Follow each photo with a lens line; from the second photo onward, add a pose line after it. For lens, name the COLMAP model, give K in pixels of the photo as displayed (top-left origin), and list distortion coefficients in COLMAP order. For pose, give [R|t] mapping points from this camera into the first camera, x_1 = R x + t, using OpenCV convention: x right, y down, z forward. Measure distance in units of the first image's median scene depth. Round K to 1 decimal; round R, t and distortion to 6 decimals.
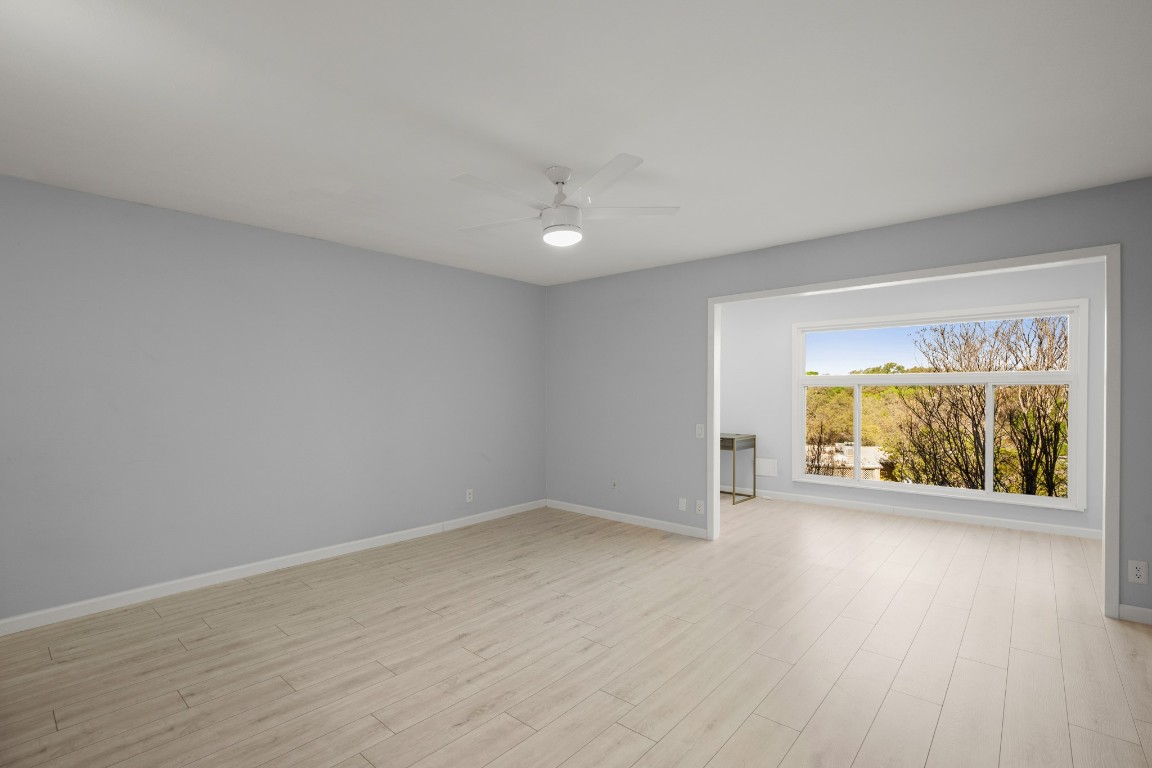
lens RADIAL K [[529.8, 0, 585.1], [0, 529.8, 393.8], [0, 0, 1]] dist [-0.020485, 0.008987]
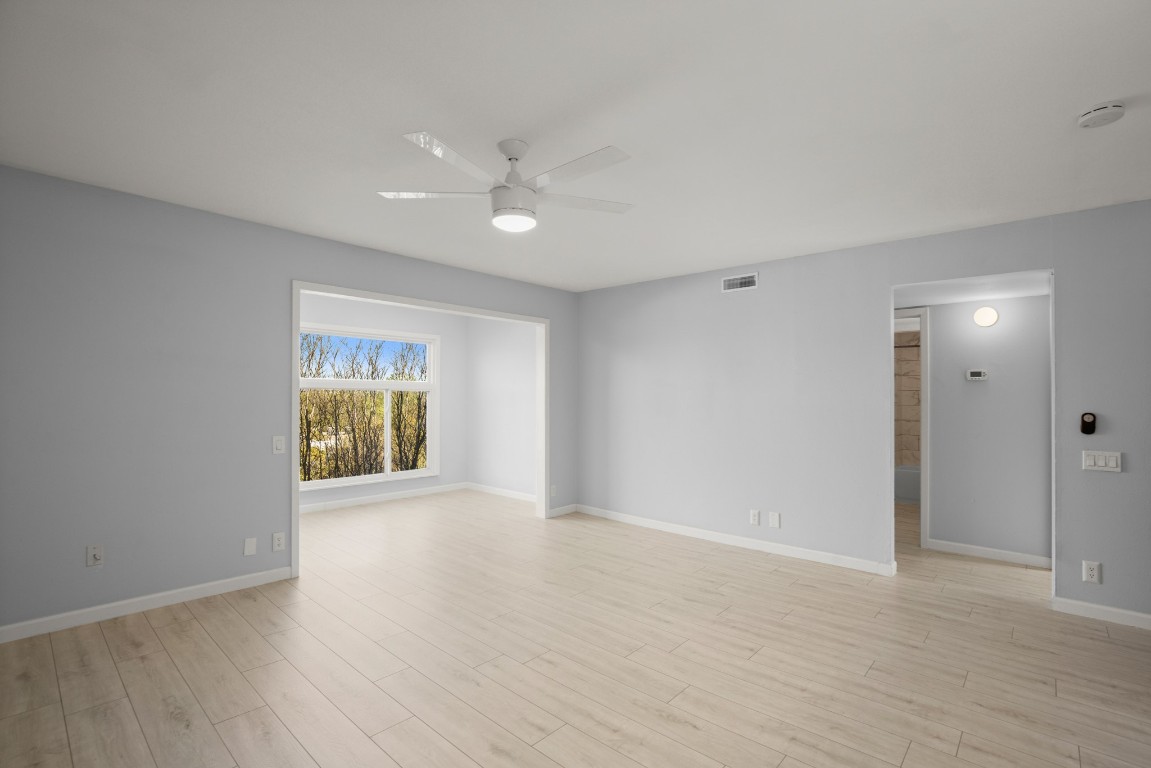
lens RADIAL K [[529.3, 0, 584.6], [0, 529.3, 393.8], [0, 0, 1]] dist [-0.020485, 0.008987]
pose [[0.018252, 0.007973, 0.999802, -0.746705], [-0.003627, 0.999962, -0.007908, -0.001374], [-0.999827, -0.003482, 0.018281, 0.709797]]
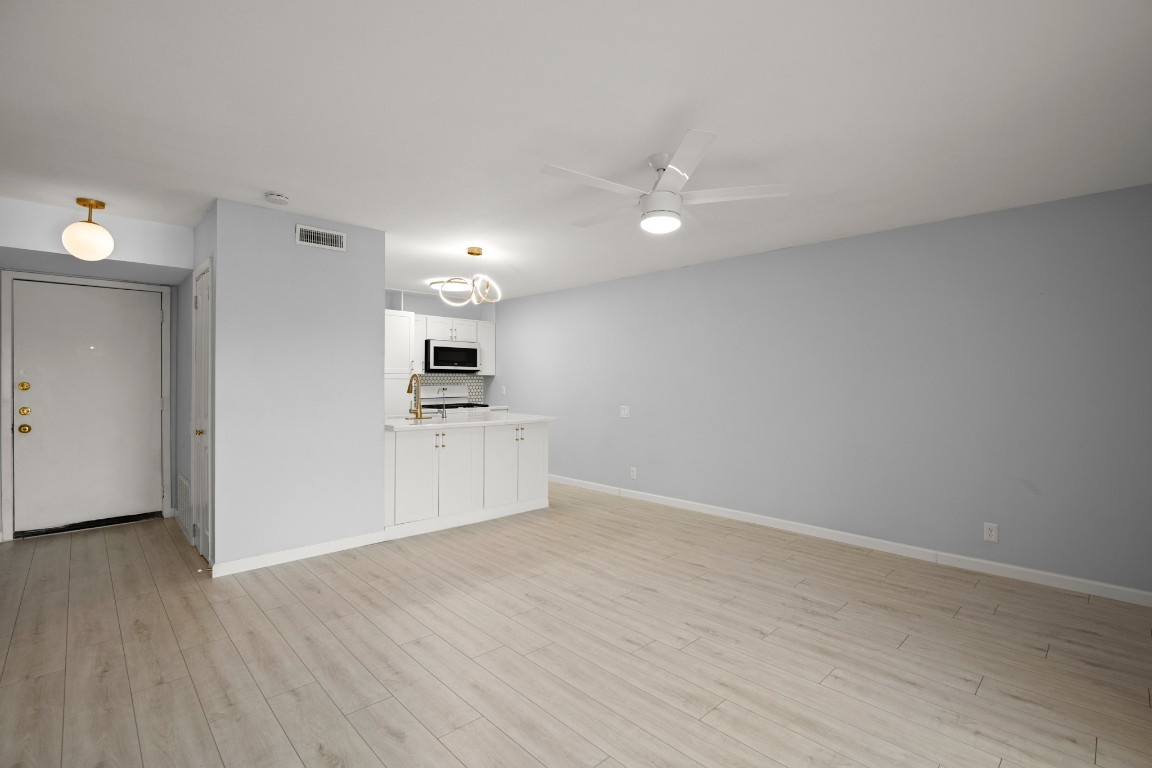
lens RADIAL K [[529.8, 0, 585.1], [0, 529.8, 393.8], [0, 0, 1]] dist [-0.020485, 0.008987]
pose [[-0.089220, 0.024812, -0.995703, 0.751551], [-0.014102, 0.999558, 0.026171, -0.000484], [0.995912, 0.016376, -0.088831, 0.769621]]
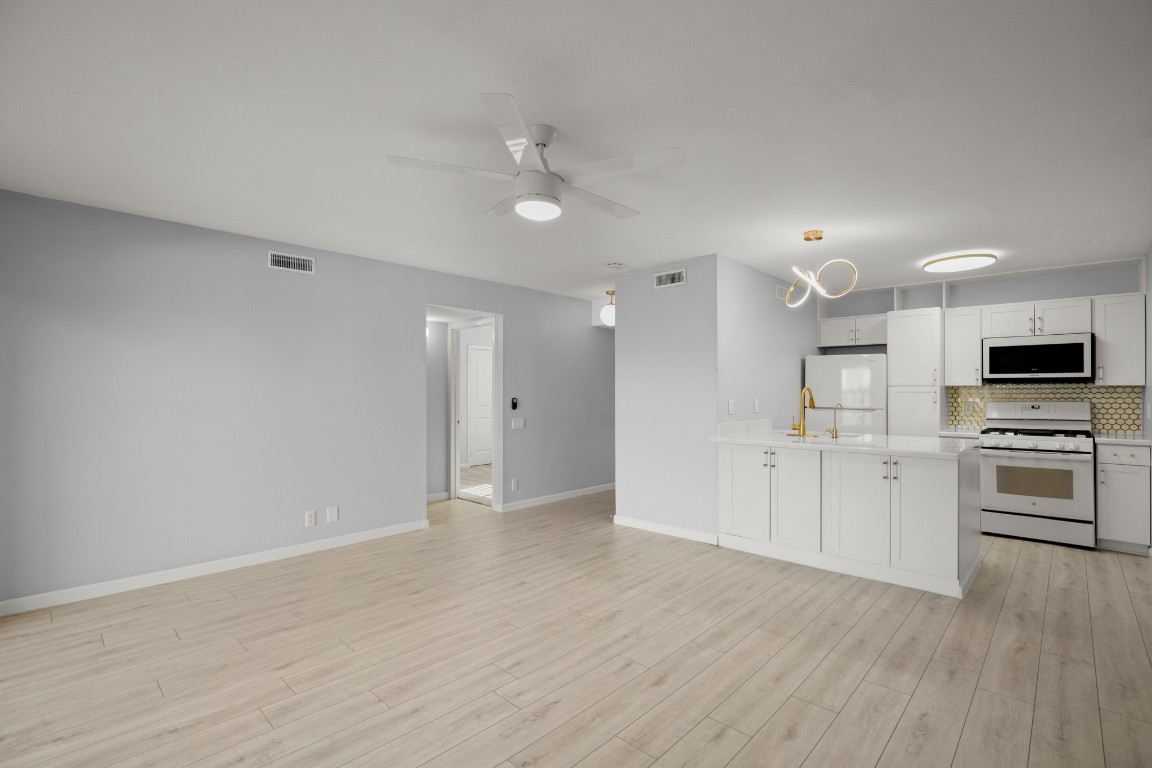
lens RADIAL K [[524.7, 0, 586.5], [0, 524.7, 394.8], [0, 0, 1]] dist [-0.020096, 0.009098]
pose [[-0.999074, 0.001284, 0.043010, -0.125357], [0.001804, 0.999926, 0.012052, -0.008117], [-0.042991, 0.012118, -0.999002, 1.485504]]
